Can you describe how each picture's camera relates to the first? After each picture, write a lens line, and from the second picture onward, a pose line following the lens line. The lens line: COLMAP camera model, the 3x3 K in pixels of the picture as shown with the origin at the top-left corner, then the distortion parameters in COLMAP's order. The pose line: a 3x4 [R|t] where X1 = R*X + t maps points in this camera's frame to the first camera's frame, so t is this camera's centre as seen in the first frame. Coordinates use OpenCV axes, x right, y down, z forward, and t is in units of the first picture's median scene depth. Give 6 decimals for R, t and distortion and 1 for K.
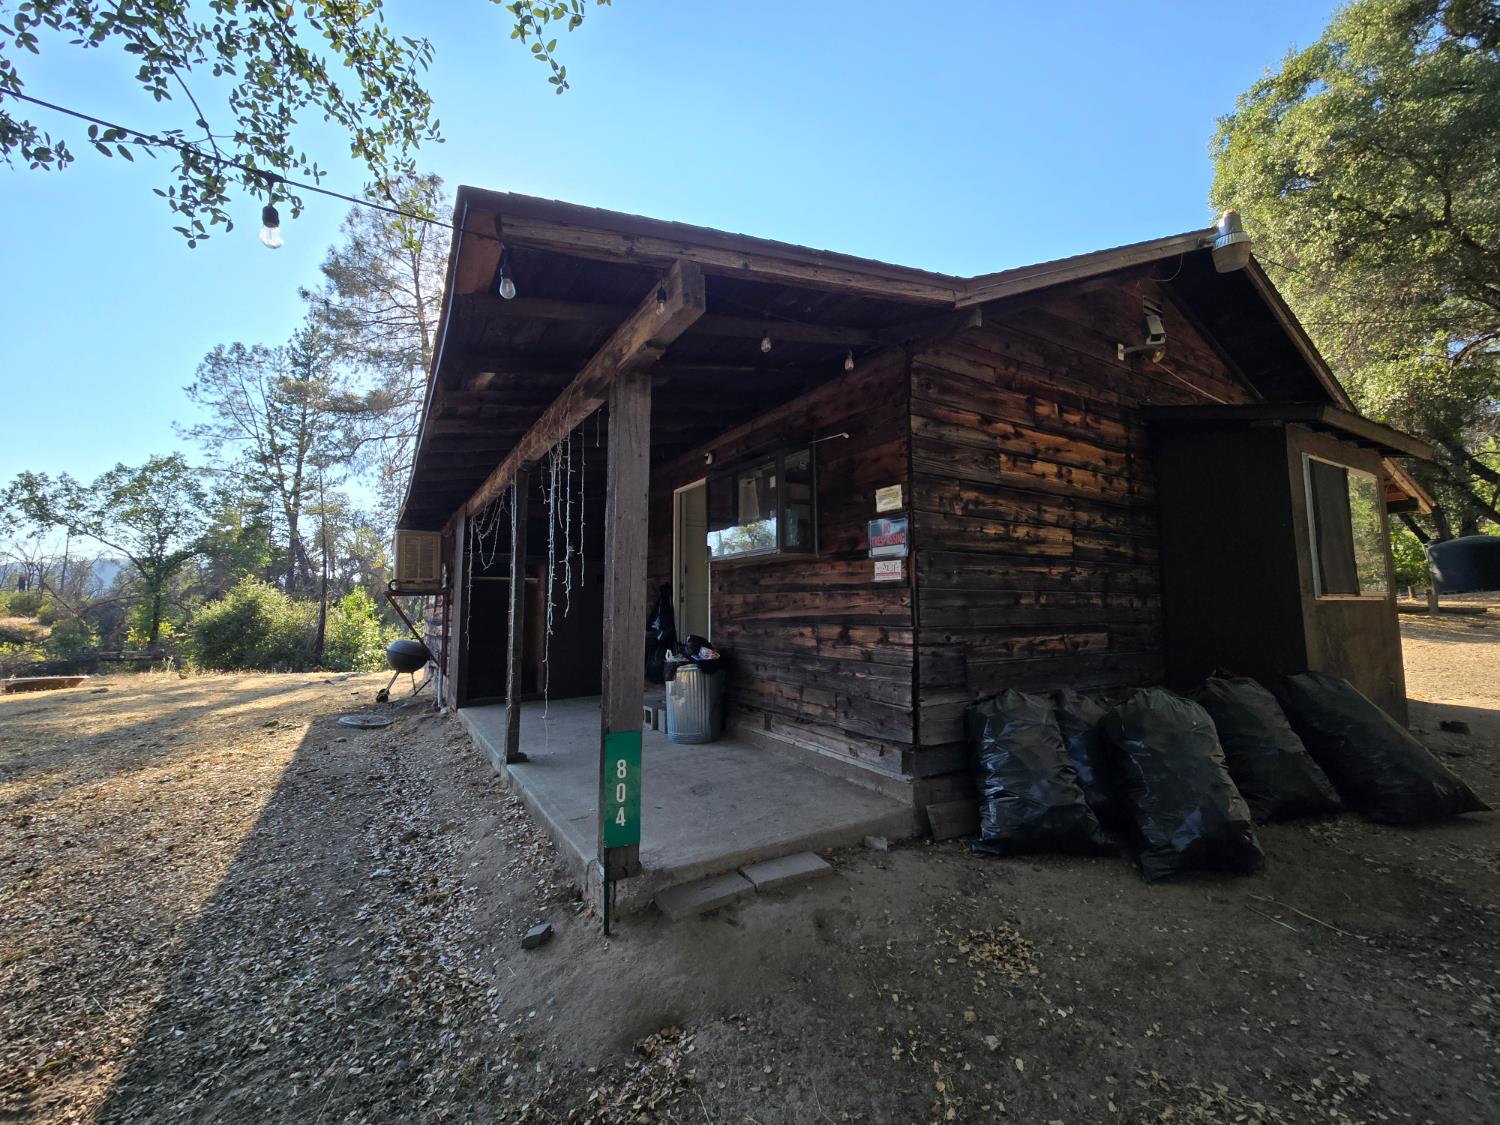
lens RADIAL K [[613.2, 0, 745.4], [0, 613.2, 552.0], [0, 0, 1]] dist [-0.000674, 0.000731]
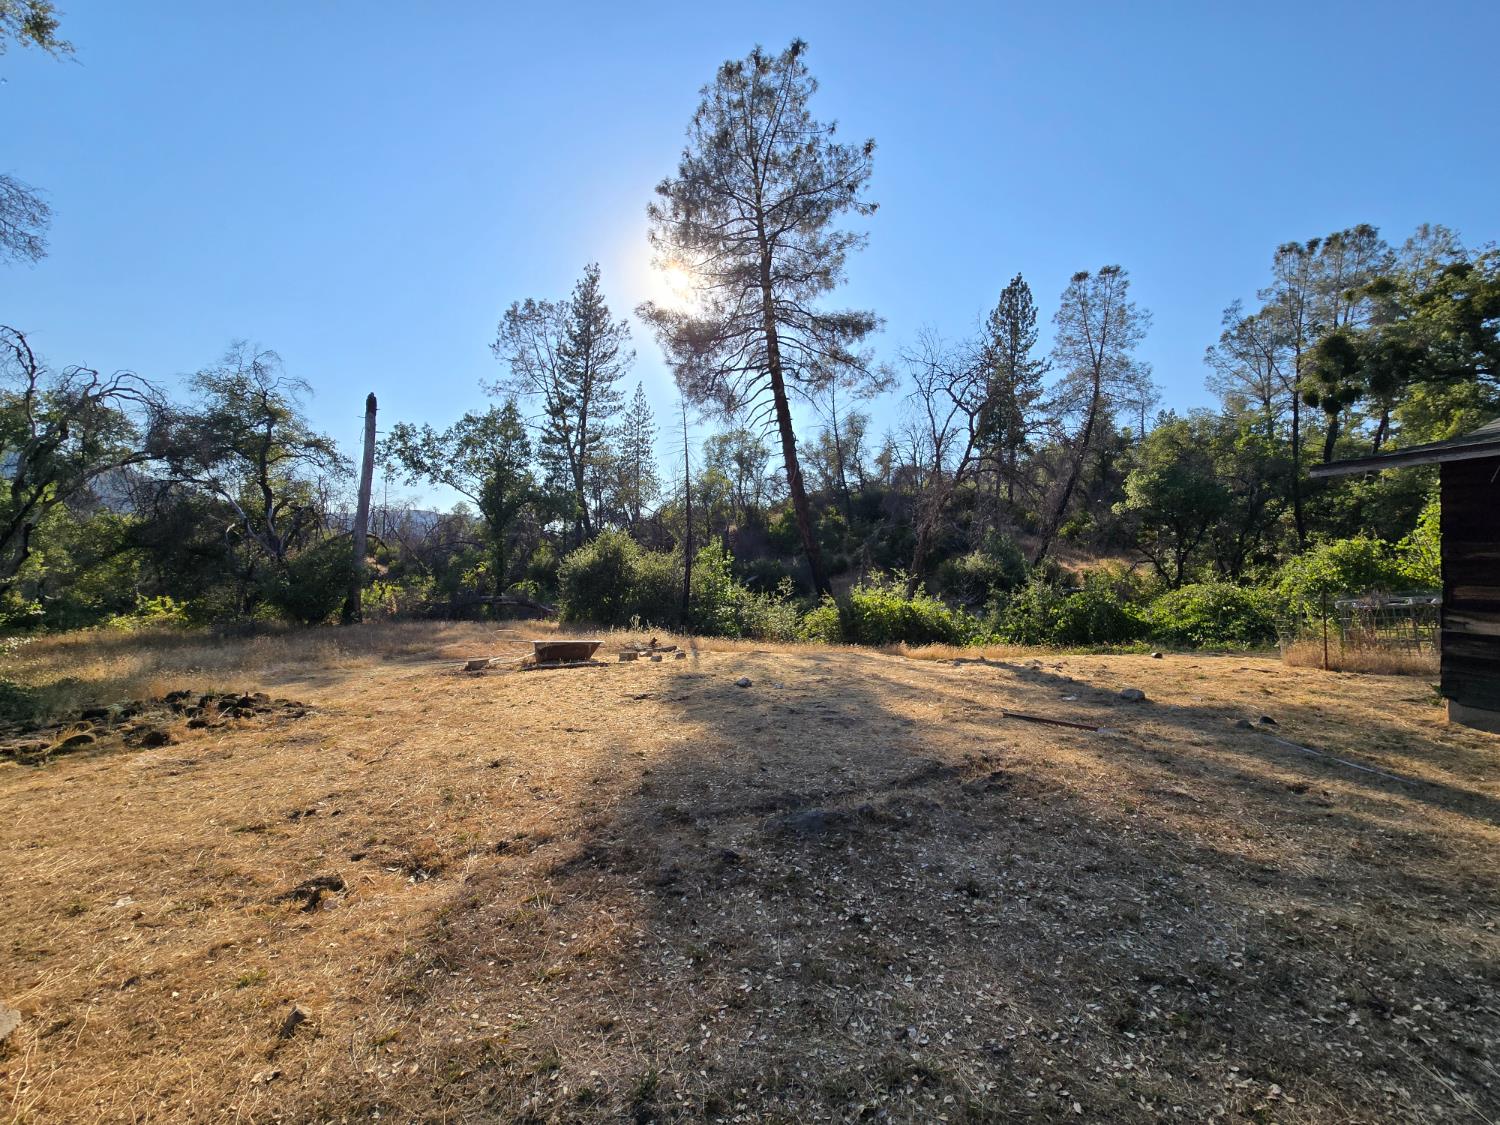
lens RADIAL K [[613.2, 0, 747.0], [0, 613.2, 551.2], [0, 0, 1]] dist [-0.000674, 0.000731]
pose [[0.962878, 0.024977, -0.268777, -0.291845], [-0.005946, 0.997431, 0.071386, 0.011333], [0.269870, -0.067138, 0.960553, 0.121408]]
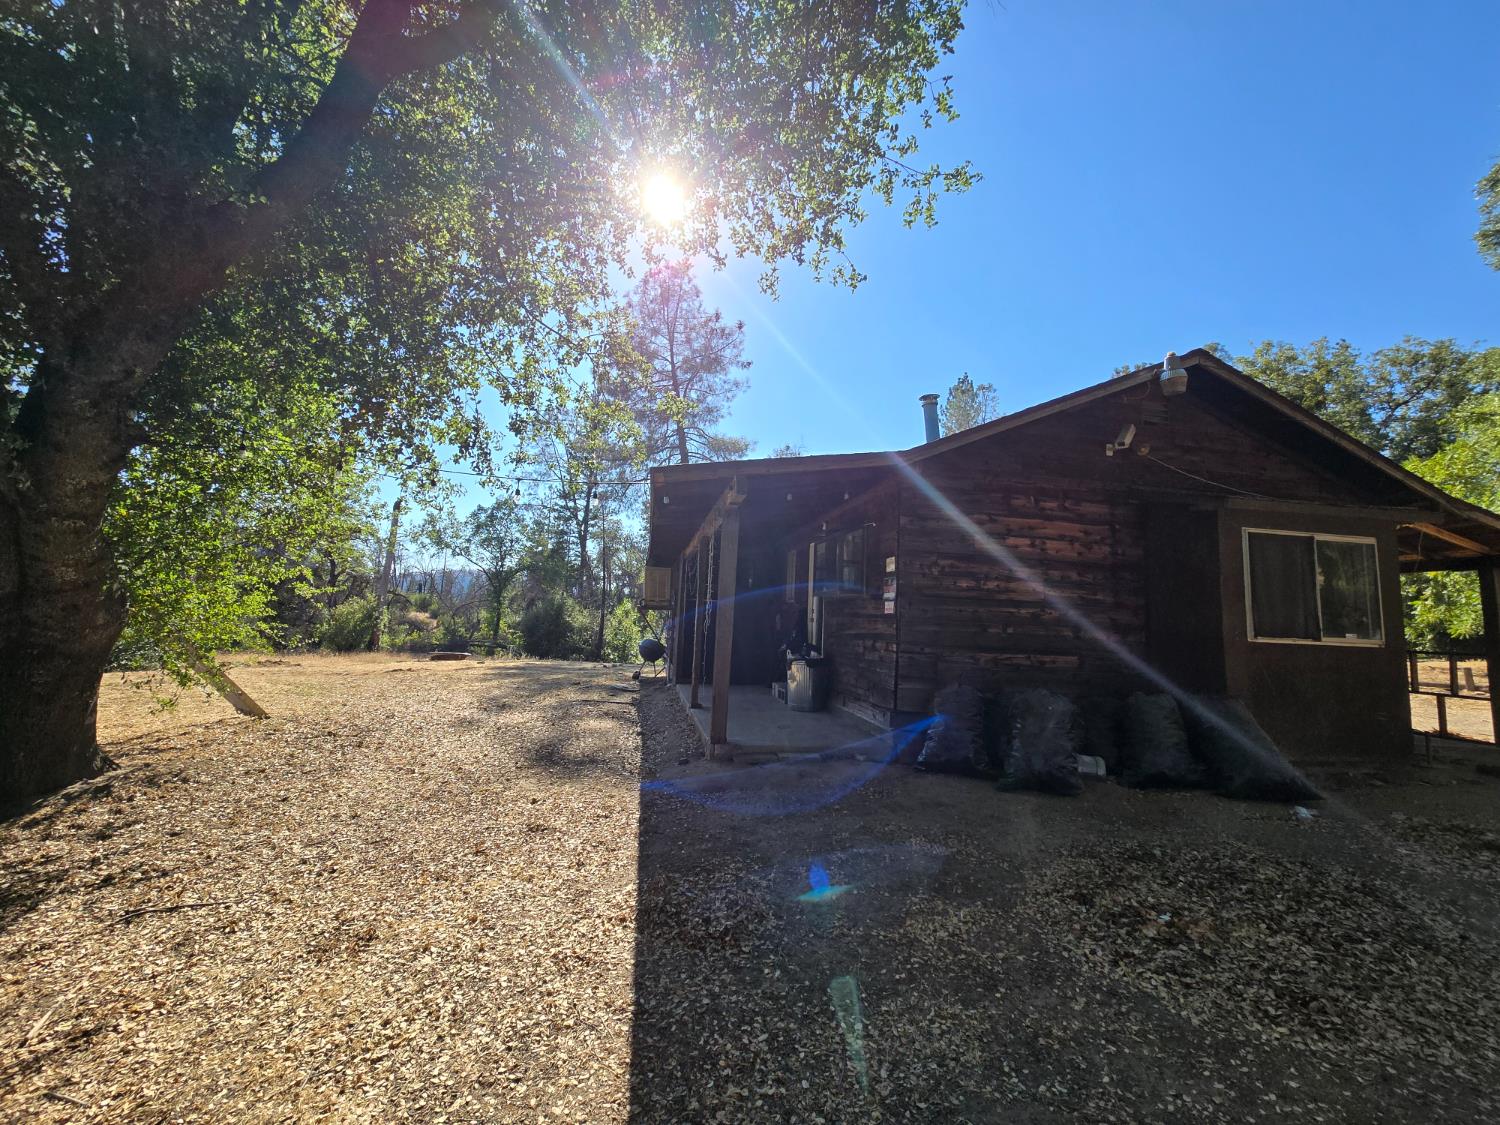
lens RADIAL K [[613.2, 0, 750.2], [0, 613.2, 571.7], [0, 0, 1]] dist [-0.000674, 0.000731]
pose [[0.933103, 0.015517, -0.359275, 0.052245], [-0.015122, 0.999878, 0.003909, -0.007489], [0.359292, 0.001786, 0.933223, -0.076936]]
